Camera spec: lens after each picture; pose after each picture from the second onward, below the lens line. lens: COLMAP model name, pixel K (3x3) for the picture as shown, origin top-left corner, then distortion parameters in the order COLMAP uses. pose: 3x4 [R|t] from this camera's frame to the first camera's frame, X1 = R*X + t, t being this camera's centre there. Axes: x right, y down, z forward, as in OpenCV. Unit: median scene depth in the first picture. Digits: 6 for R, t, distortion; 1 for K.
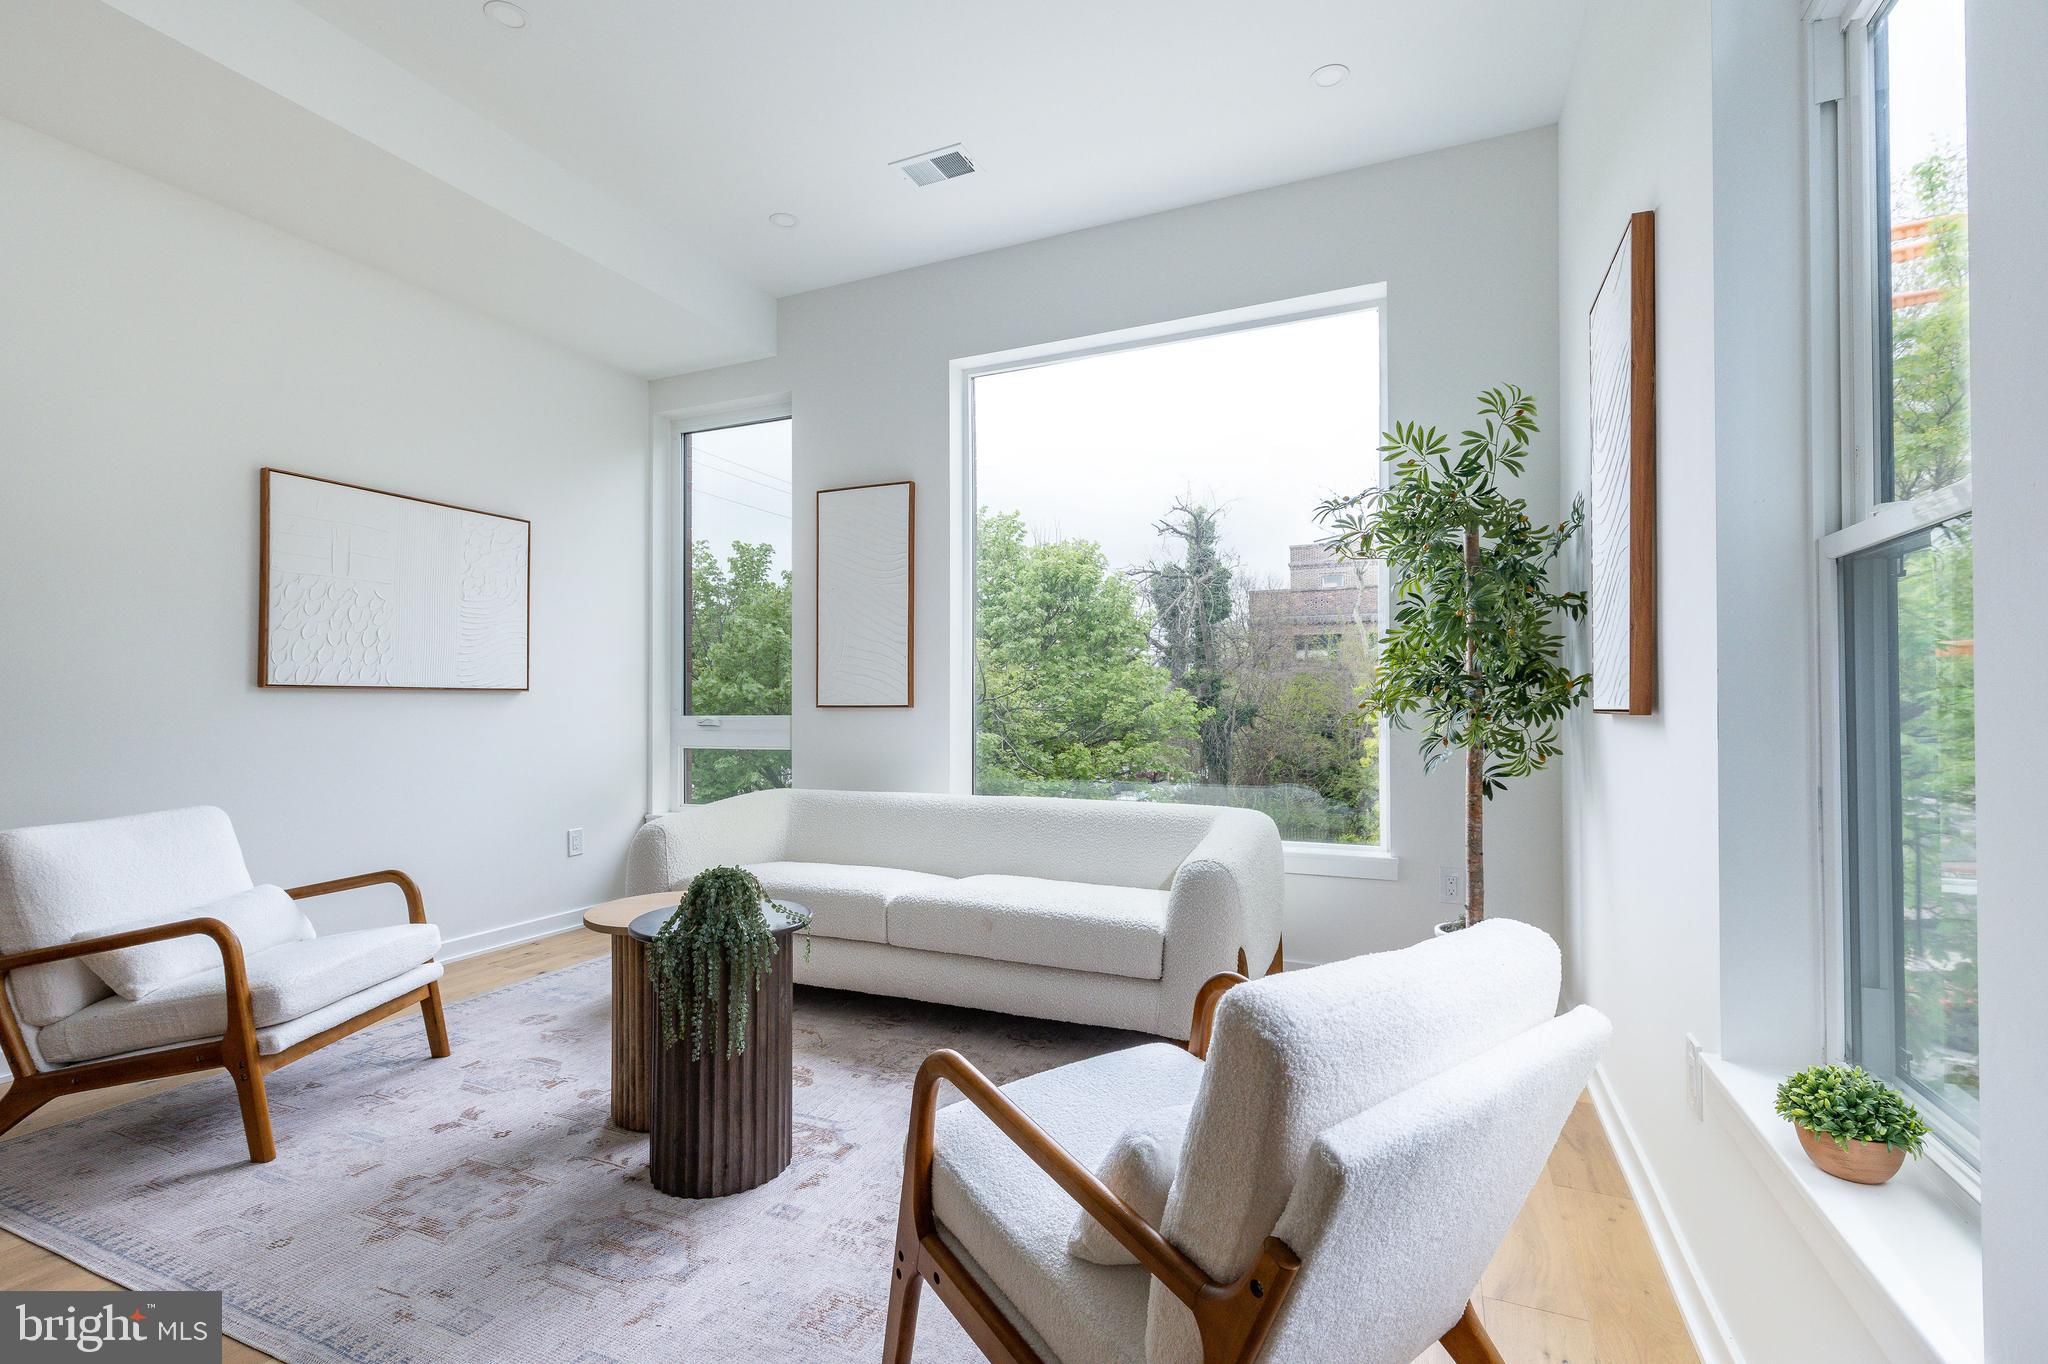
lens RADIAL K [[915.5, 0, 1033.2], [0, 915.5, 694.1], [0, 0, 1]] dist [0.002545, 0.000242]
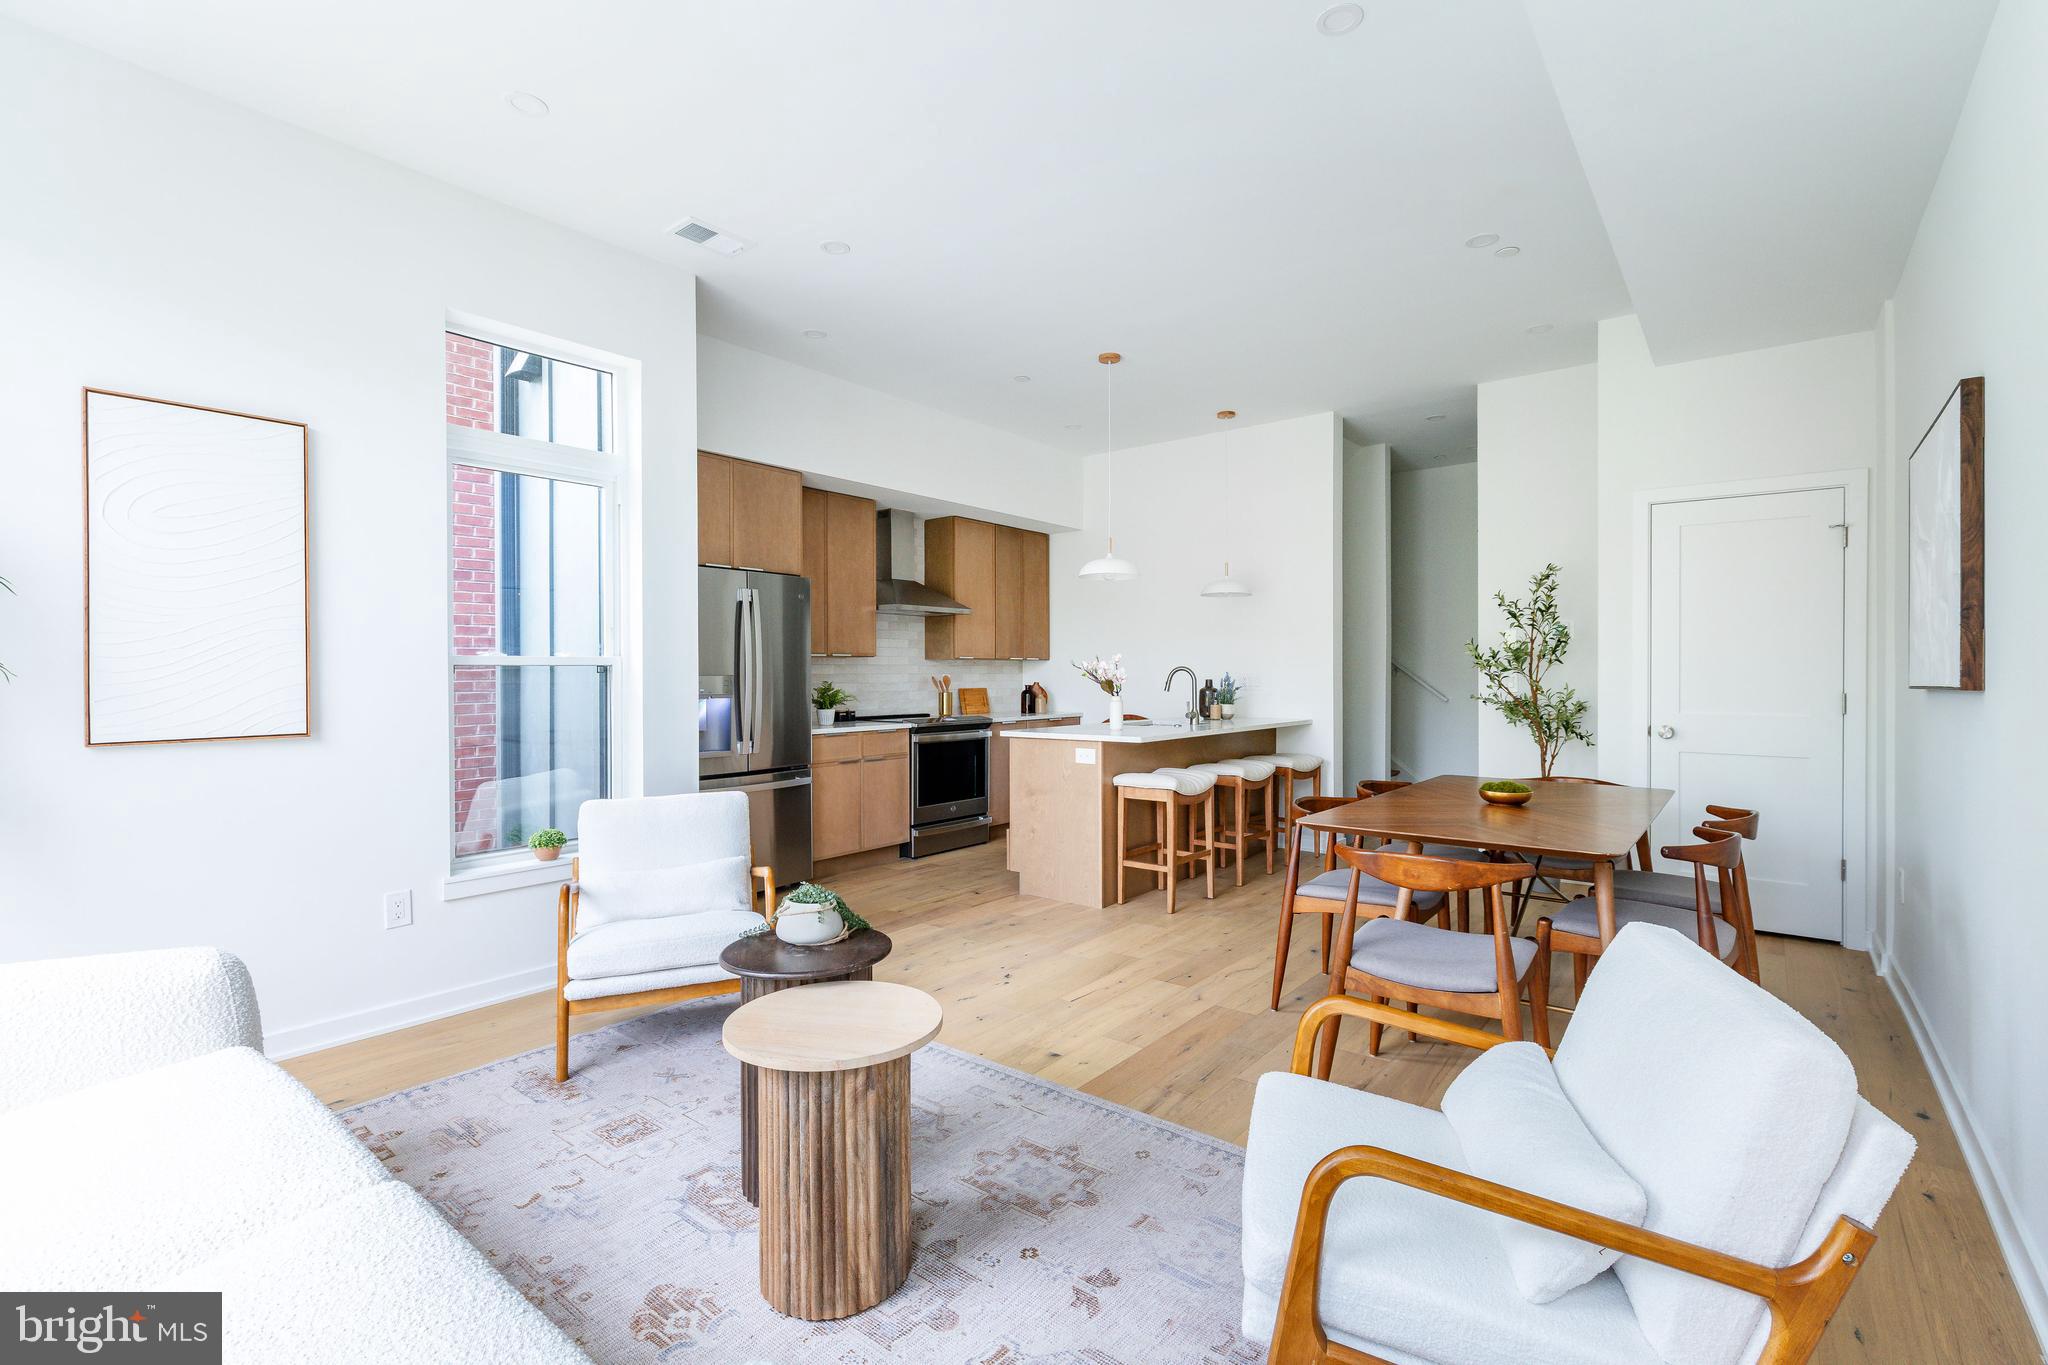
lens RADIAL K [[903.7, 0, 1030.3], [0, 903.7, 676.9], [0, 0, 1]] dist [0.002303, 0.000138]
pose [[-0.965065, 0.007893, 0.261892, -0.630067], [0.005823, 0.999945, -0.008680, -0.038788], [-0.261947, -0.006852, -0.965058, 1.421403]]
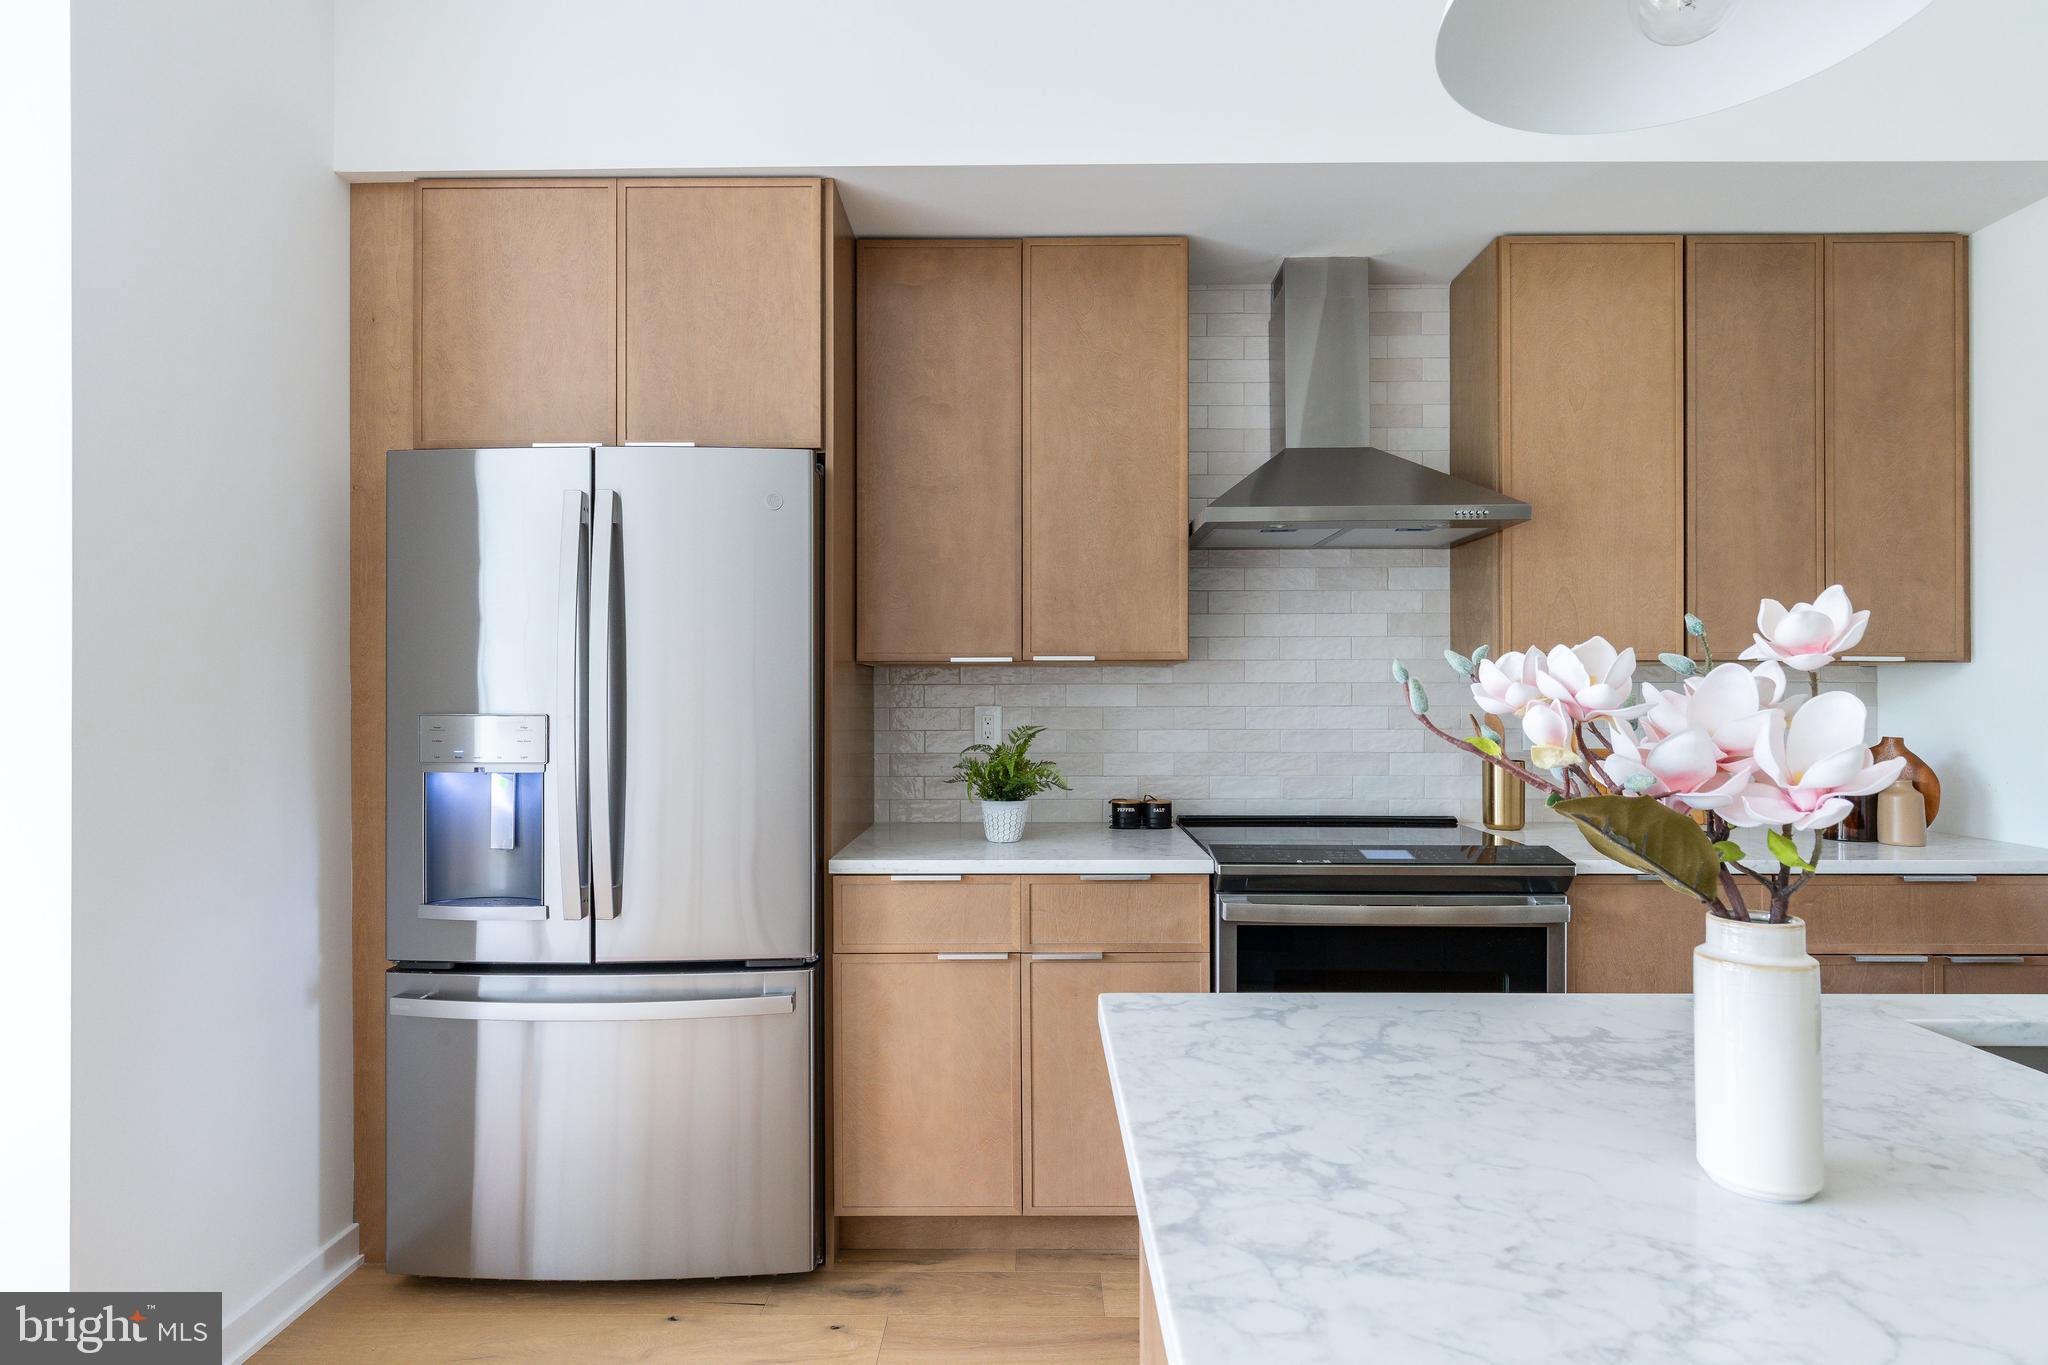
lens RADIAL K [[1040.2, 0, 1030.6], [0, 1040.2, 690.0], [0, 0, 1]] dist [-0.001279, 0.000690]
pose [[-0.391217, 0.007390, 0.920269, -0.497938], [-0.007691, 0.999907, -0.011299, -0.071035], [-0.920266, -0.011499, -0.391124, -0.077996]]
